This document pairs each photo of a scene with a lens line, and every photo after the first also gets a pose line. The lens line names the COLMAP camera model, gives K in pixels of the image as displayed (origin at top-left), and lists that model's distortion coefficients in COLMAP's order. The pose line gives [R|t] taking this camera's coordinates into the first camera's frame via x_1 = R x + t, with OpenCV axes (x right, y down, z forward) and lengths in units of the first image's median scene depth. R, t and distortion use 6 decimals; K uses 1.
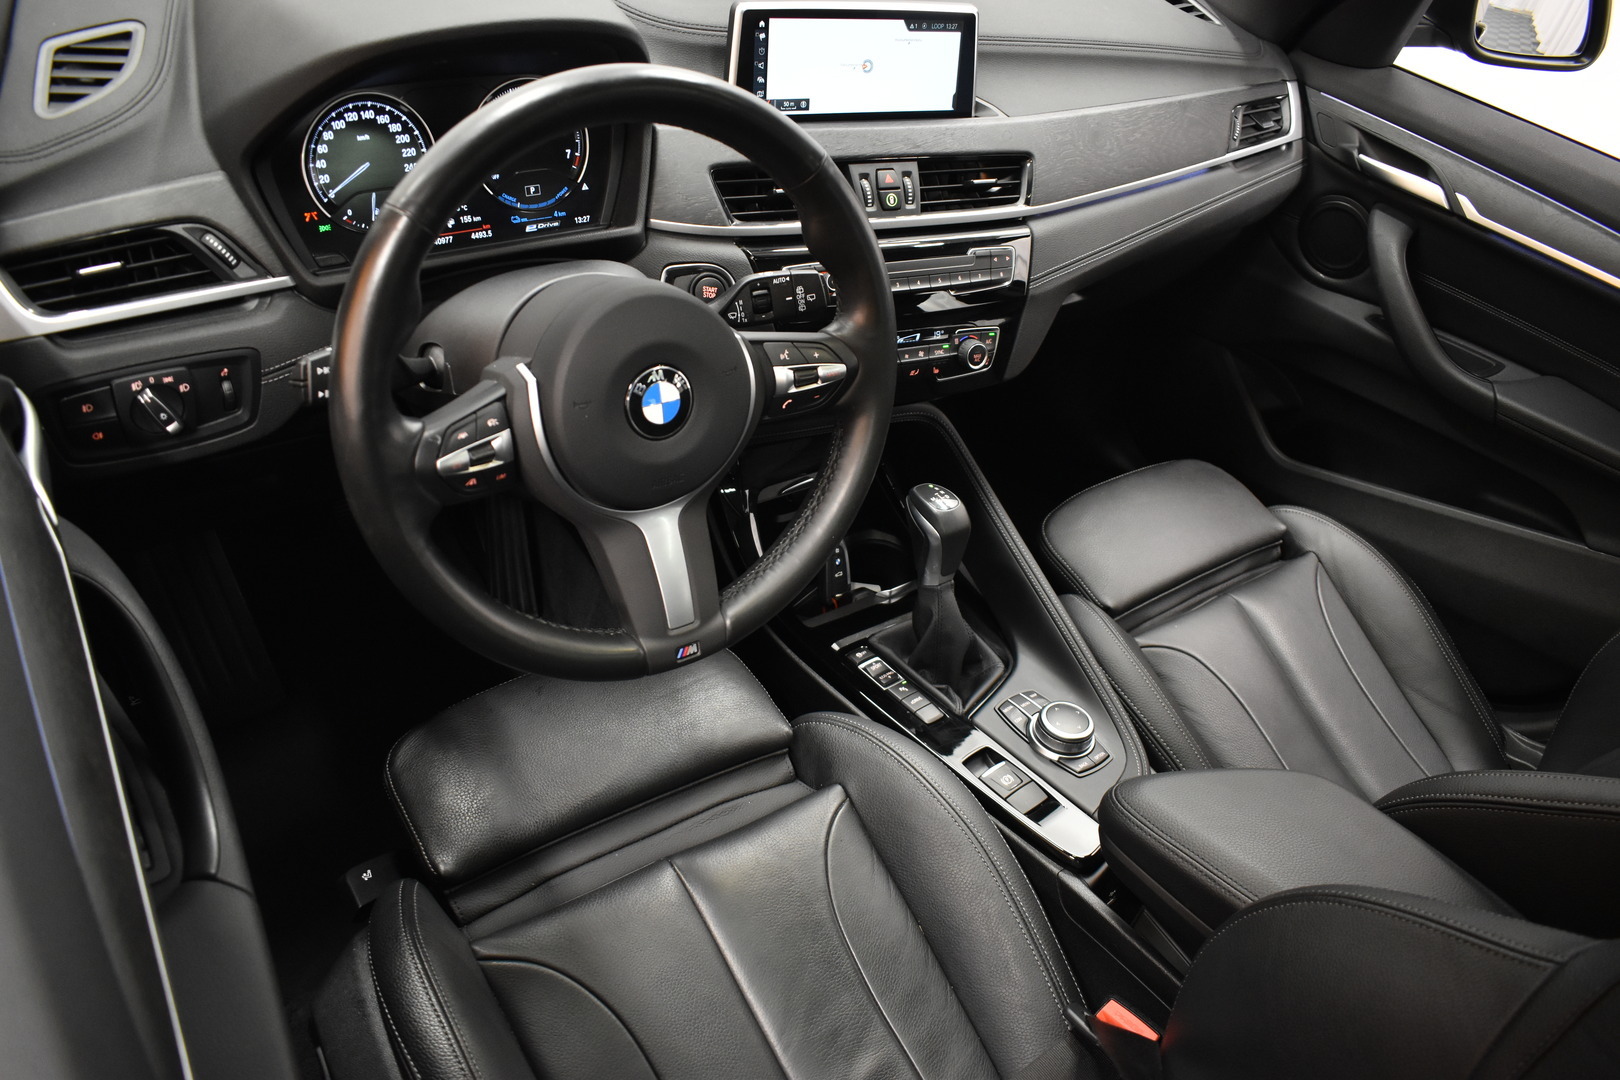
lens RADIAL K [[1256.6, 0, 806.4], [0, 1256.6, 534.7], [0, 0, 1]] dist [-0.095369, 0.012823]
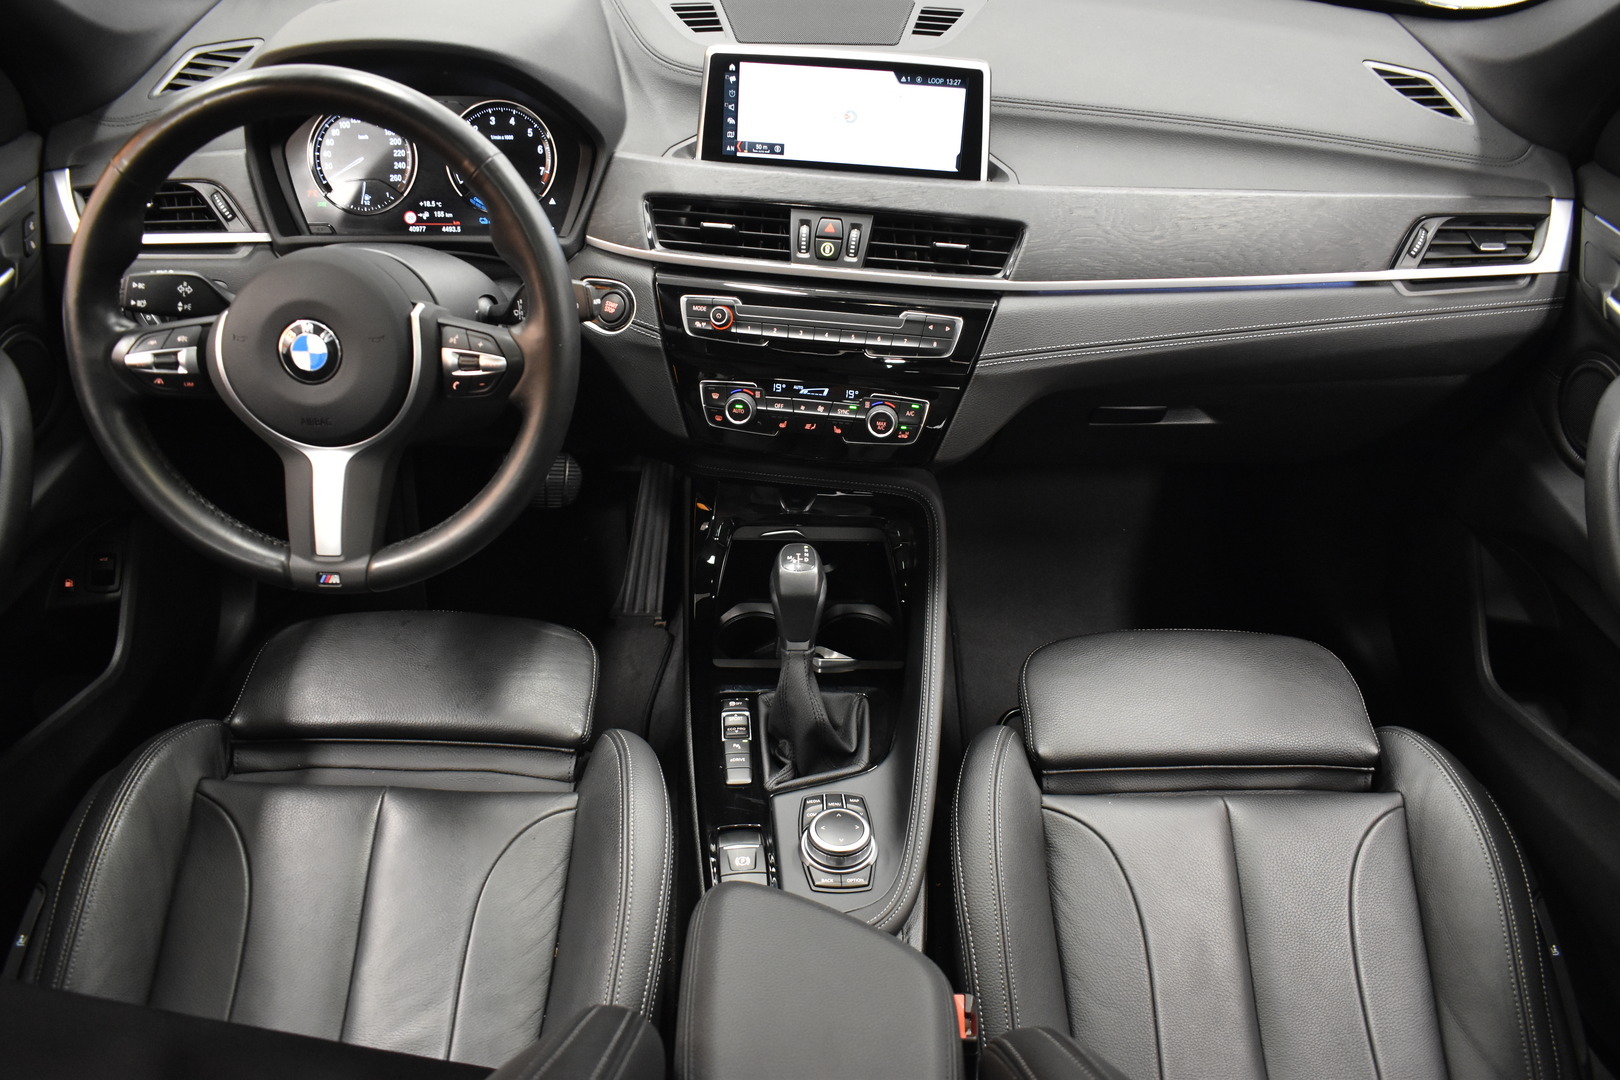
lens RADIAL K [[1256.6, 0, 808.7], [0, 1256.6, 535.4], [0, 0, 1]] dist [-0.095369, 0.012823]
pose [[0.812360, 0.228624, -0.536472, 0.693759], [-0.276096, 0.961092, -0.008500, -0.045192], [0.513655, 0.155023, 0.843876, 0.222890]]
